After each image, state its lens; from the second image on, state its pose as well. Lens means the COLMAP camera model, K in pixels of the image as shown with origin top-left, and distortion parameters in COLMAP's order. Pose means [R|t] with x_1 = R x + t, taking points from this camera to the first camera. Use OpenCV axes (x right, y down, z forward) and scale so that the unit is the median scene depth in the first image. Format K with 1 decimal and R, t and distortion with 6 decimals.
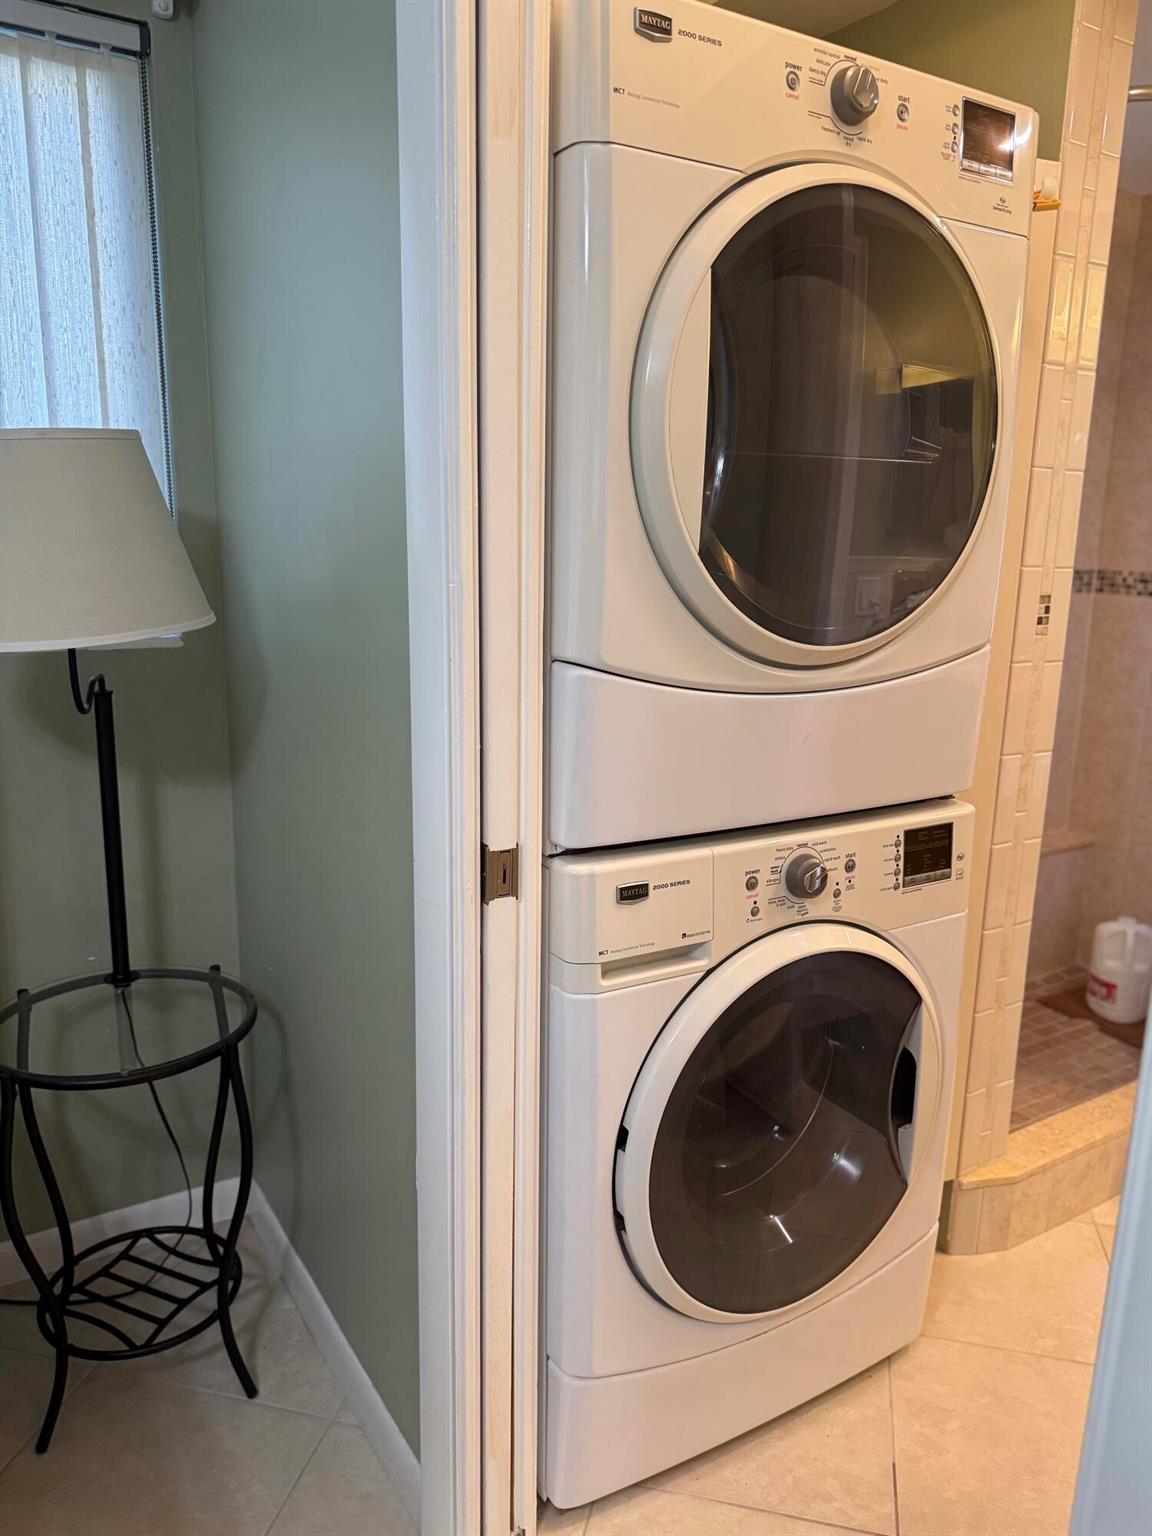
lens RADIAL K [[1091.8, 0, 576.0], [0, 1091.8, 768.0], [0, 0, 1]] dist [0.083819, -0.107655]
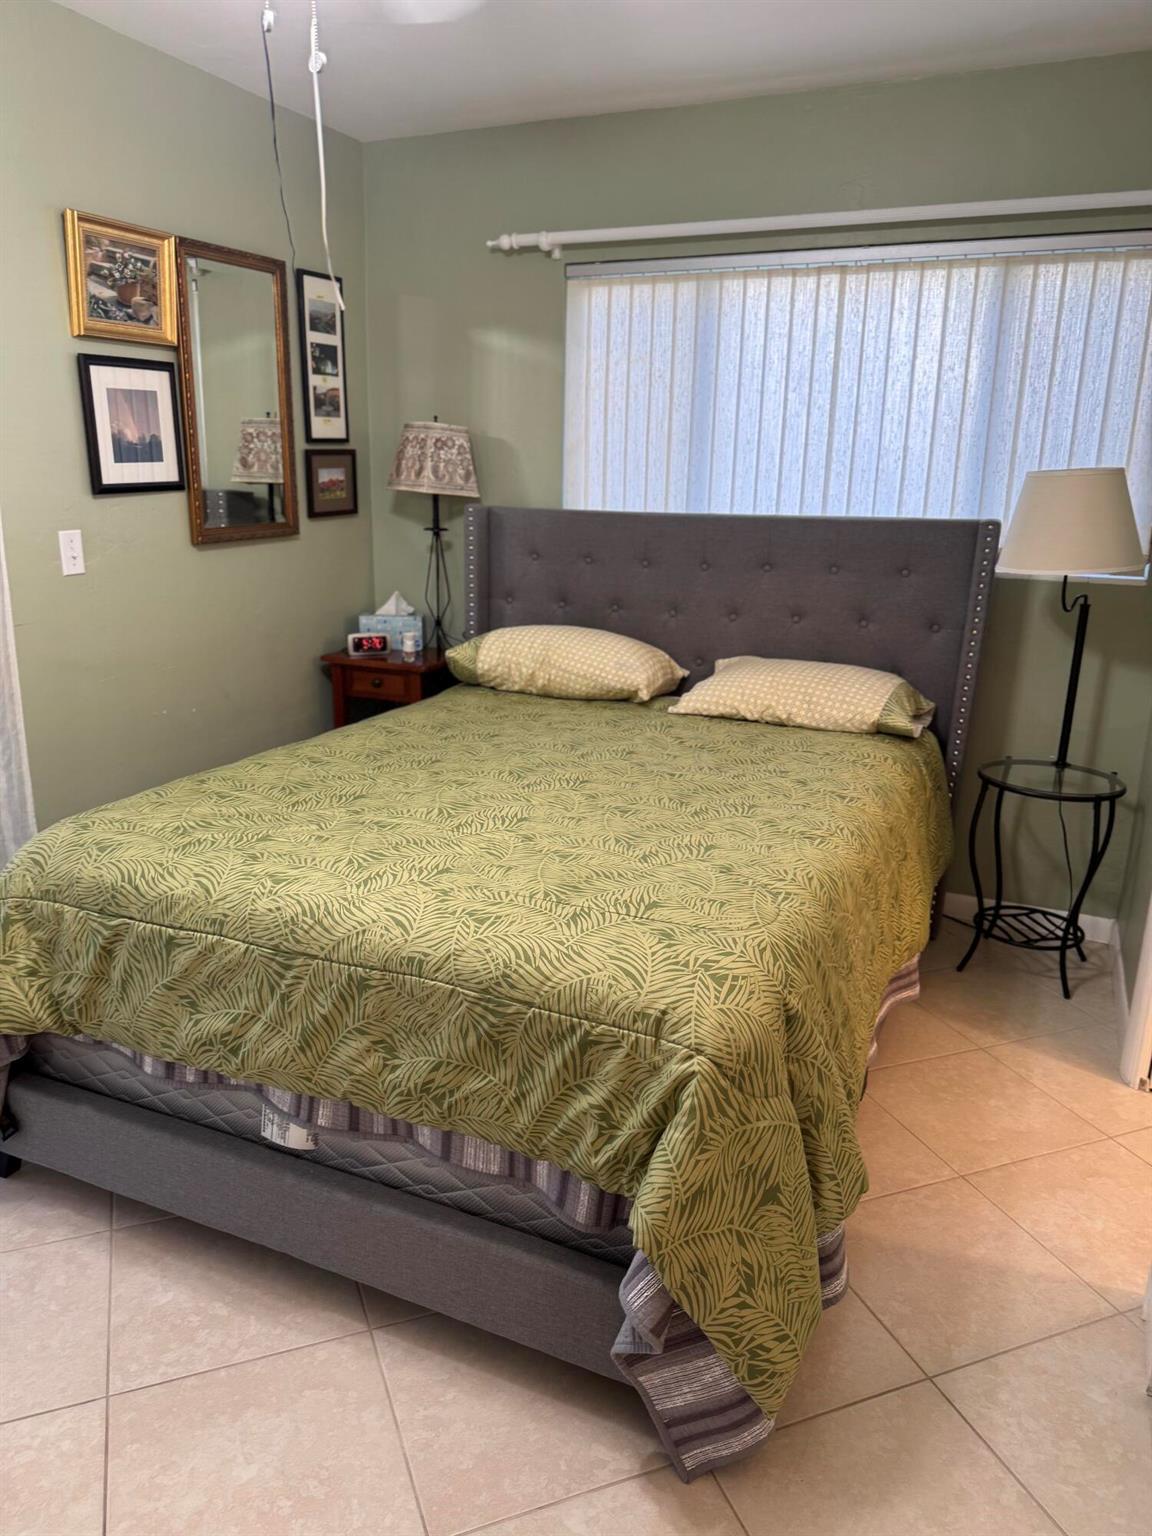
lens RADIAL K [[1091.8, 0, 576.0], [0, 1091.8, 768.0], [0, 0, 1]] dist [0.083819, -0.107655]
pose [[0.564463, 0.216439, -0.796578, 0.605129], [-0.188999, 0.973265, 0.130520, 0.113486], [0.803530, 0.076878, 0.590279, -0.728319]]
